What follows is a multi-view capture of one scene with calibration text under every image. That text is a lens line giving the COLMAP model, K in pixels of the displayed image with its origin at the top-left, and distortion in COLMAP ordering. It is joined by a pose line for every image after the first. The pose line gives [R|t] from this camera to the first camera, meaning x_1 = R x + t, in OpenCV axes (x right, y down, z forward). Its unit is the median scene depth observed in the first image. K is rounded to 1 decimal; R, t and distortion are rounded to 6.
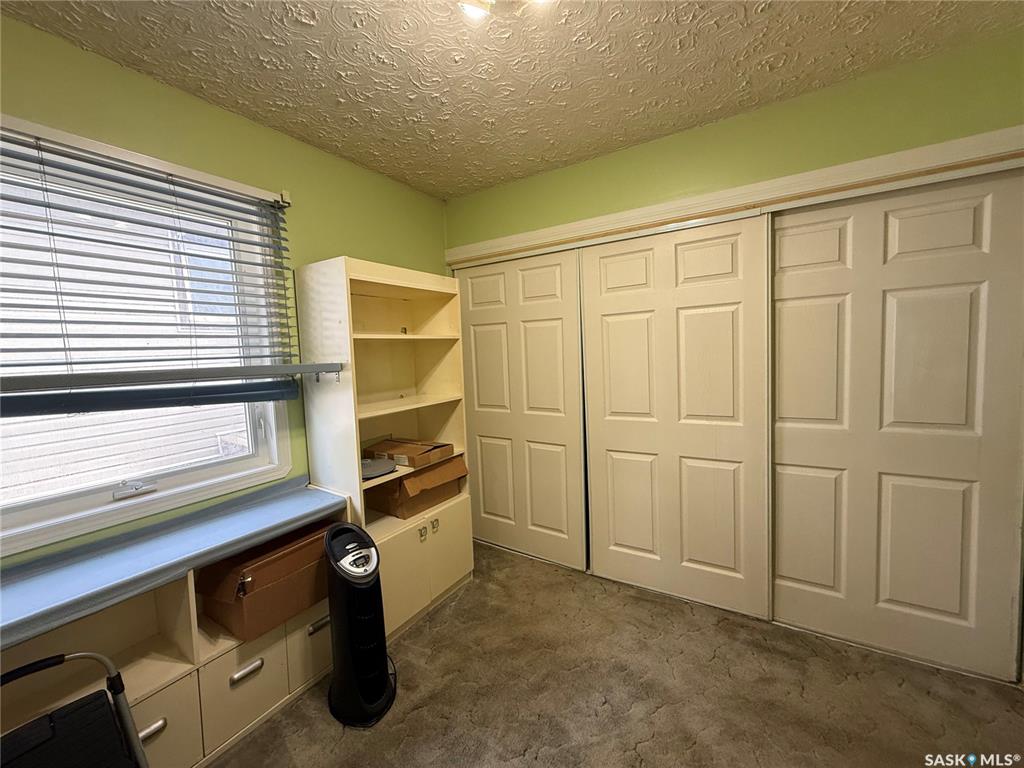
lens RADIAL K [[408.7, 0, 507.7], [0, 408.7, 382.2], [0, 0, 1]] dist [-0.002067, -0.000317]
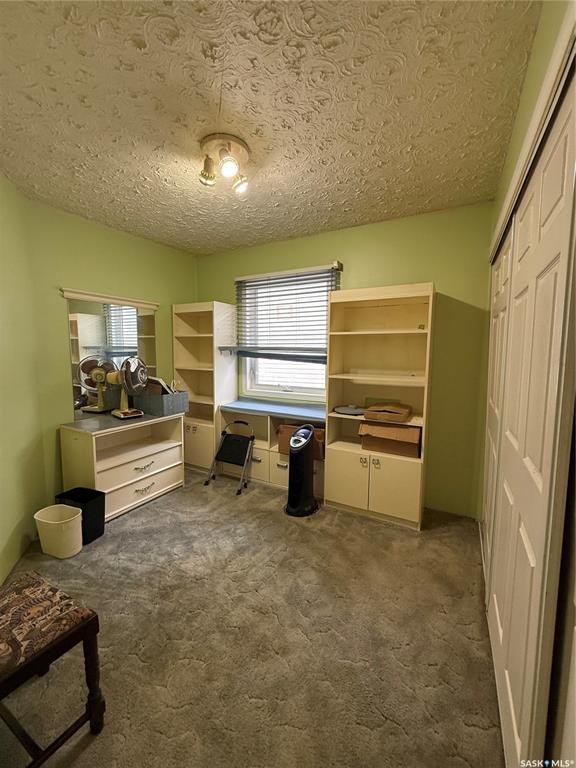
lens RADIAL K [[306.5, 0, 289.3], [0, 306.5, 383.5], [0, 0, 1]] dist [-0.002067, -0.000317]
pose [[0.061112, 0.136939, -0.988693, 0.950181], [-0.090442, 0.987229, 0.131146, -0.048184], [0.994025, 0.081404, 0.072716, 0.668808]]
